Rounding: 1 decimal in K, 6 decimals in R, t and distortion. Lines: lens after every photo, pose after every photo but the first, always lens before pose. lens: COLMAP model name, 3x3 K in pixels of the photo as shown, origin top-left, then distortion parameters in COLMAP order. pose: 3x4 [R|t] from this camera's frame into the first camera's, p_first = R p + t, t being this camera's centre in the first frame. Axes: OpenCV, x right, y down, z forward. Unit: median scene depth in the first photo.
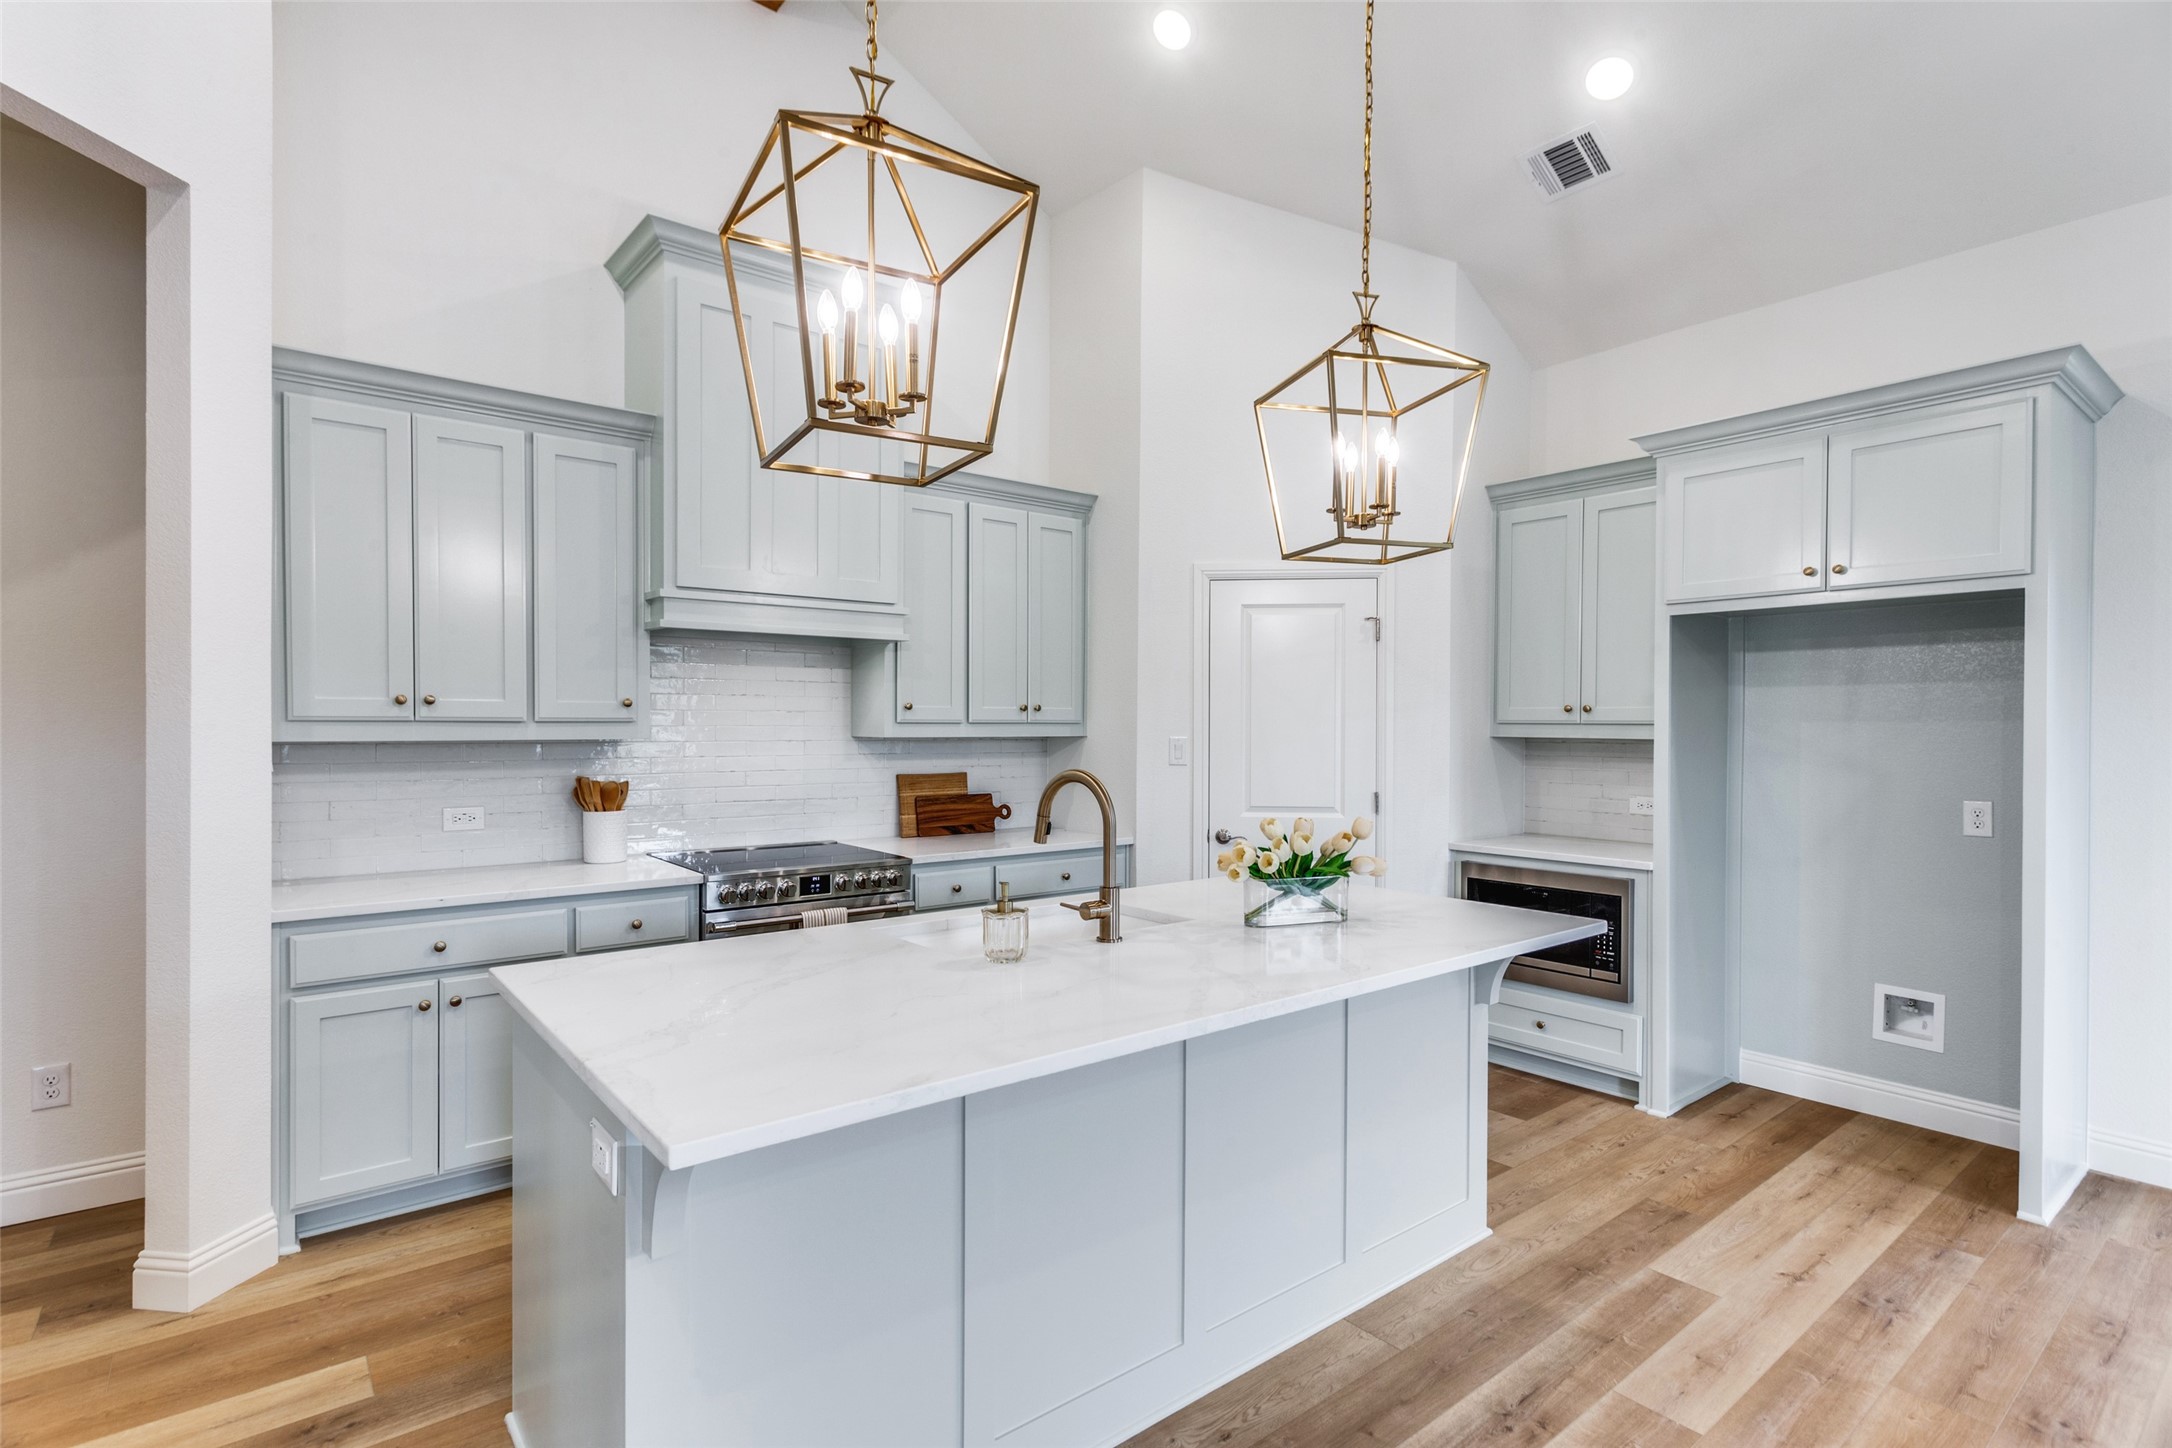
lens RADIAL K [[1049.0, 0, 1086.0], [0, 1049.0, 724.0], [0, 0, 1]] dist [-0.002595, -0.000052]
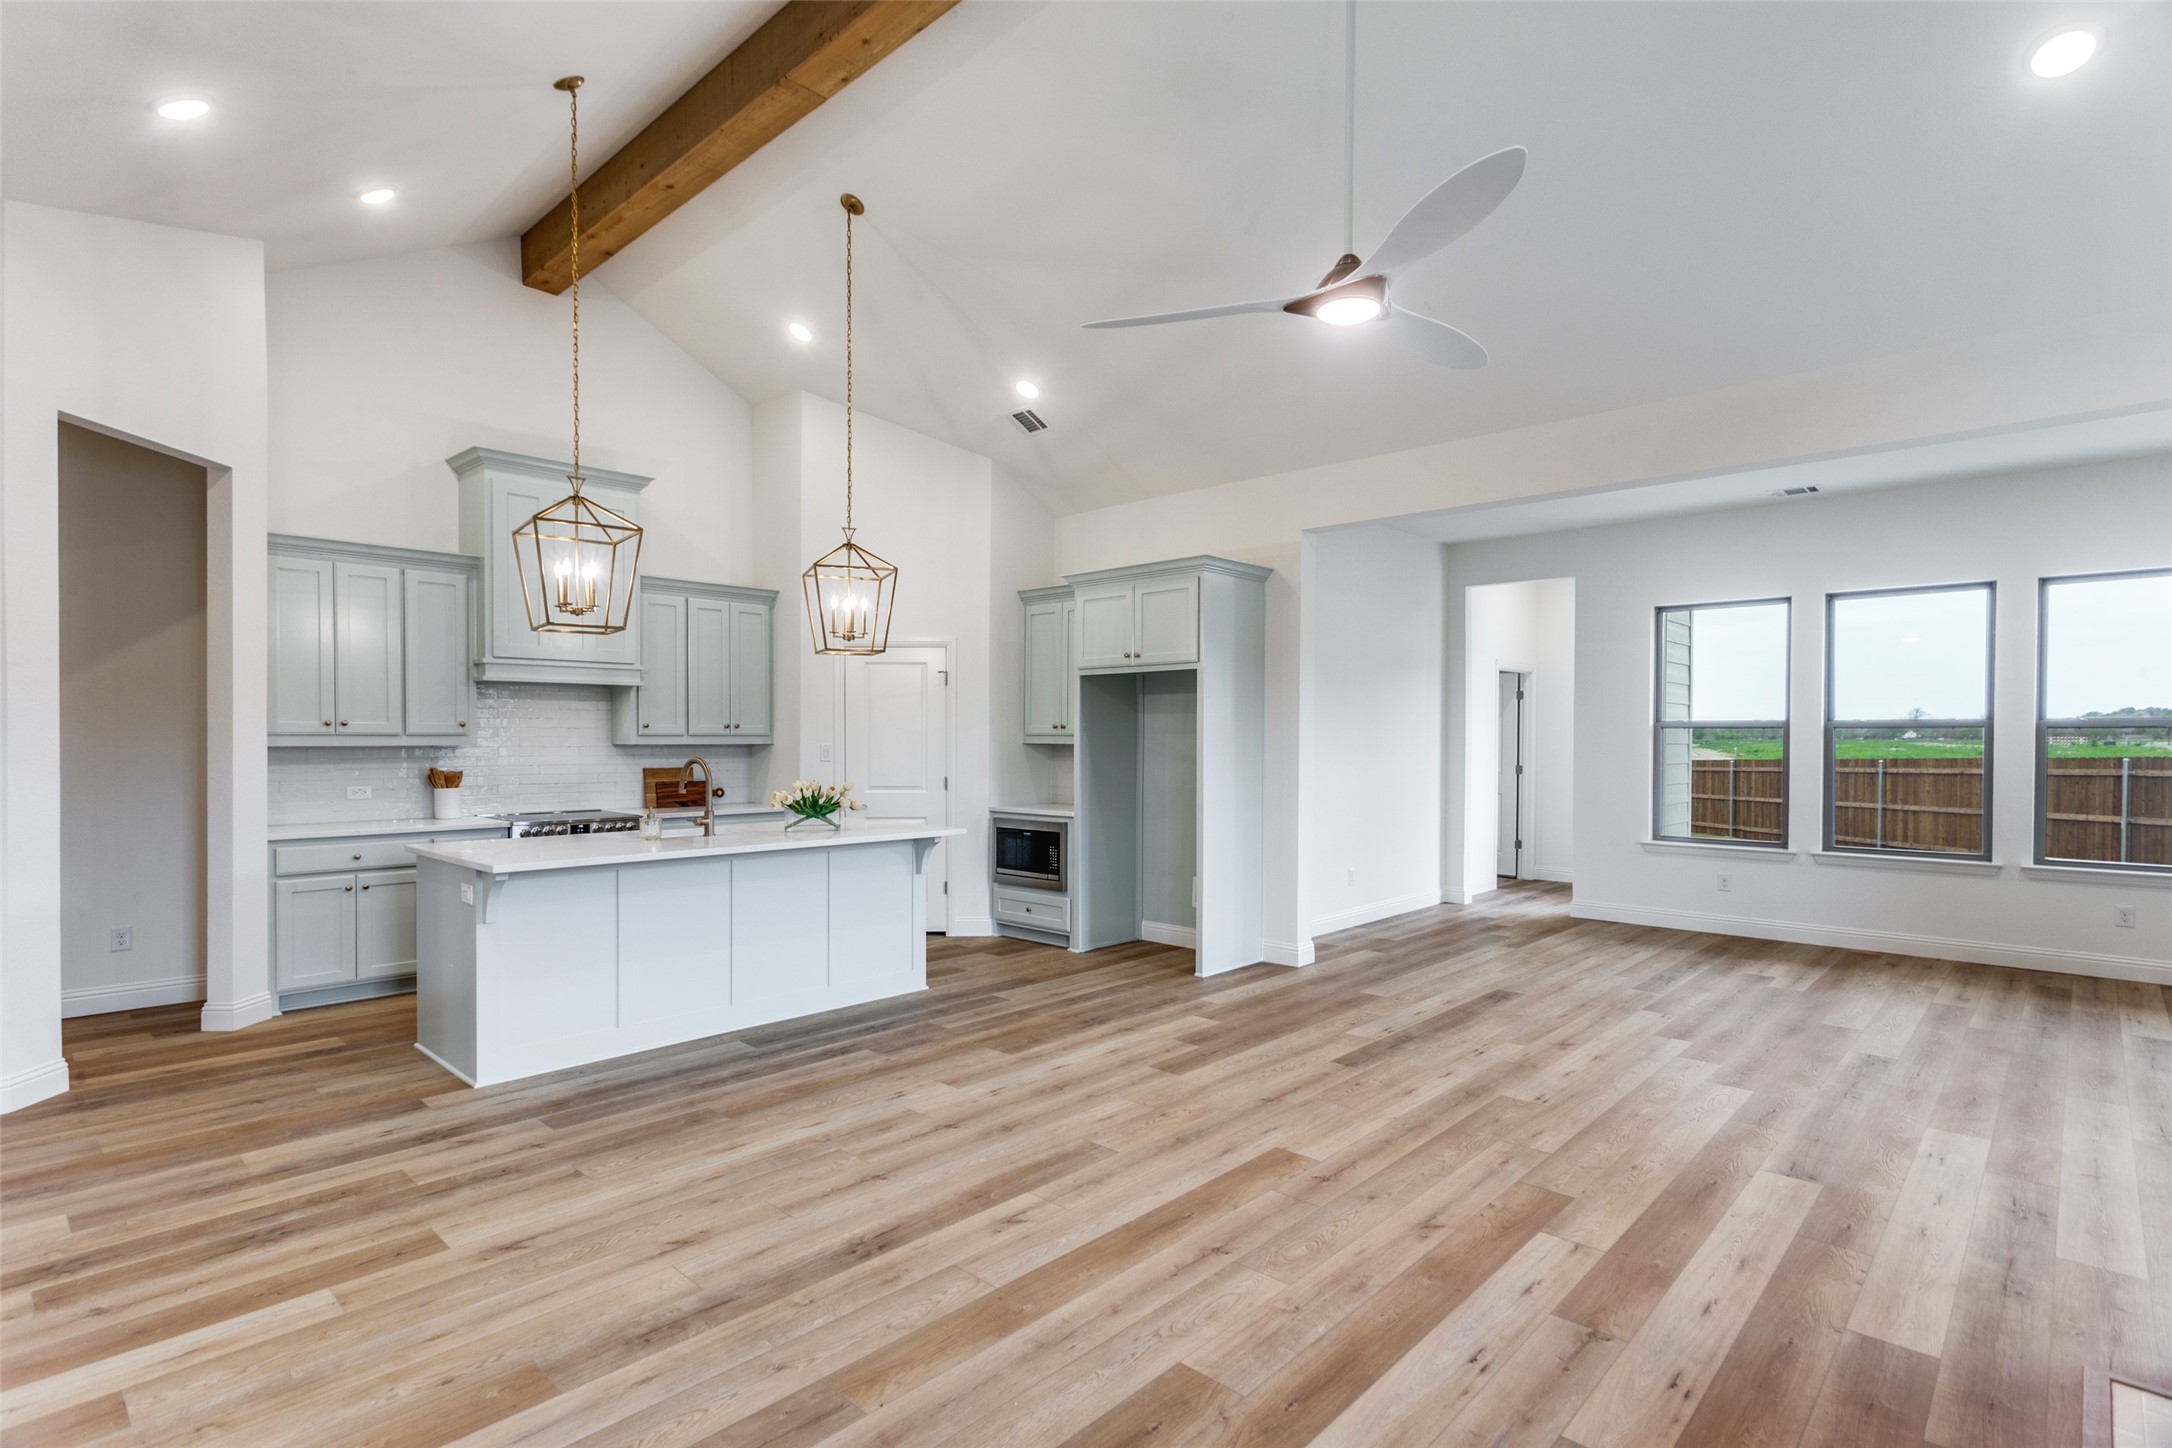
lens RADIAL K [[1055.8, 0, 1089.9], [0, 1055.8, 743.0], [0, 0, 1]] dist [0.002163, 0.000212]
pose [[0.989714, -0.002543, 0.143038, 0.323637], [0.001616, 0.999977, 0.006596, 0.001079], [-0.143051, -0.006297, 0.989695, -0.839175]]
